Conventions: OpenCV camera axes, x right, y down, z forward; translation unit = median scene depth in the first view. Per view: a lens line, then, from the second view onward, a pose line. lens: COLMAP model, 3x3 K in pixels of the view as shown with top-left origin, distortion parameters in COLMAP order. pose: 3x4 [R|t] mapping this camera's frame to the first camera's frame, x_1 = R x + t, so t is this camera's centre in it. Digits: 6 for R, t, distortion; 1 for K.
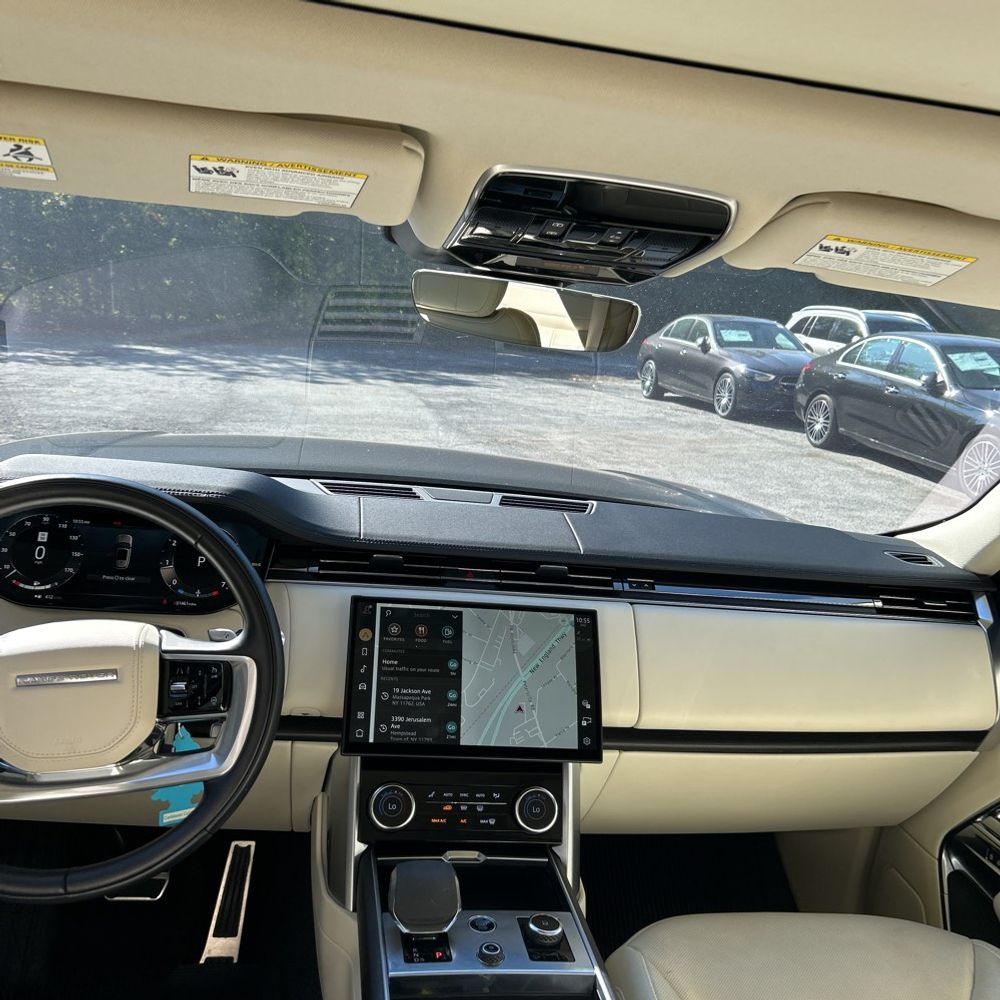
lens RADIAL K [[1036.3, 0, 500.0], [0, 1036.3, 500.0], [0, 0, 1]] dist [0.009697, 0.015091]
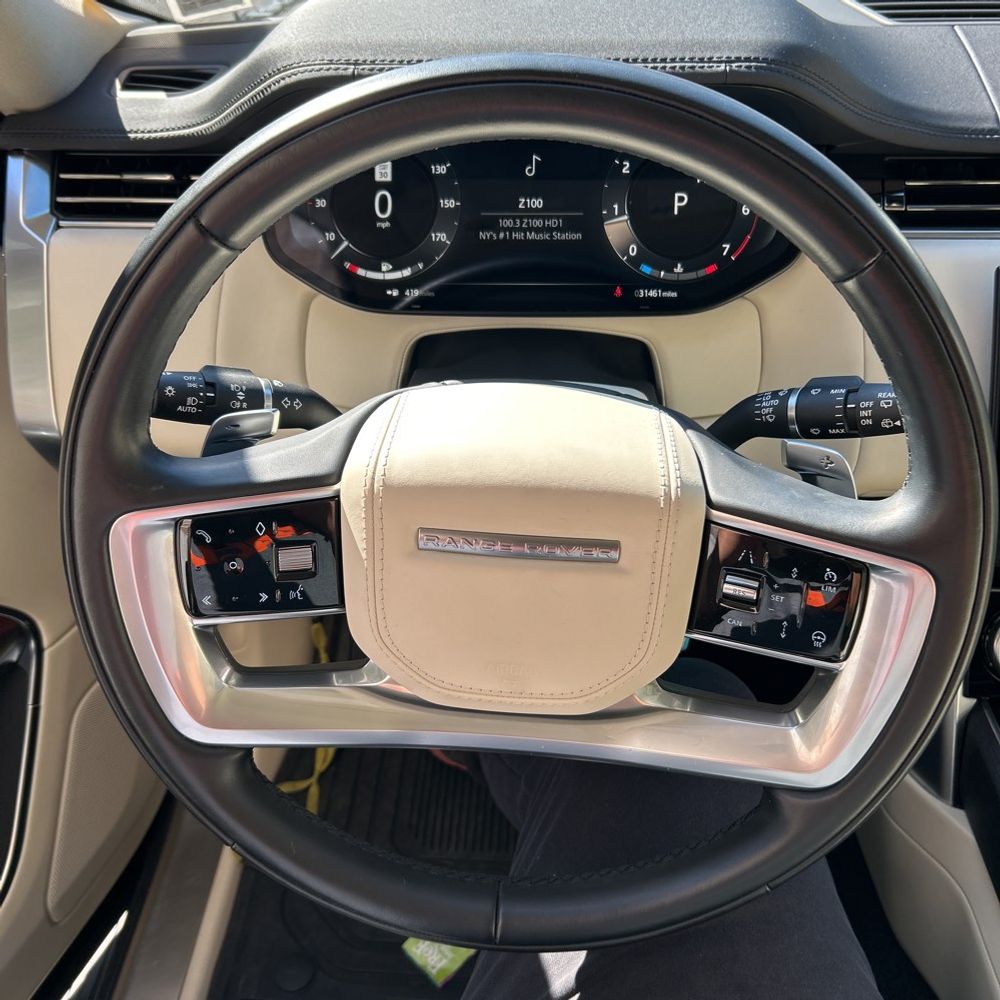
lens RADIAL K [[1013.8, 0, 499.9], [0, 1013.8, 515.6], [0, 0, 1]] dist [0.027891, -0.019242]
pose [[0.966738, 0.040878, -0.252482, -0.244863], [0.078214, 0.892610, 0.443994, -0.032133], [0.243518, -0.448973, 0.859722, 0.492299]]
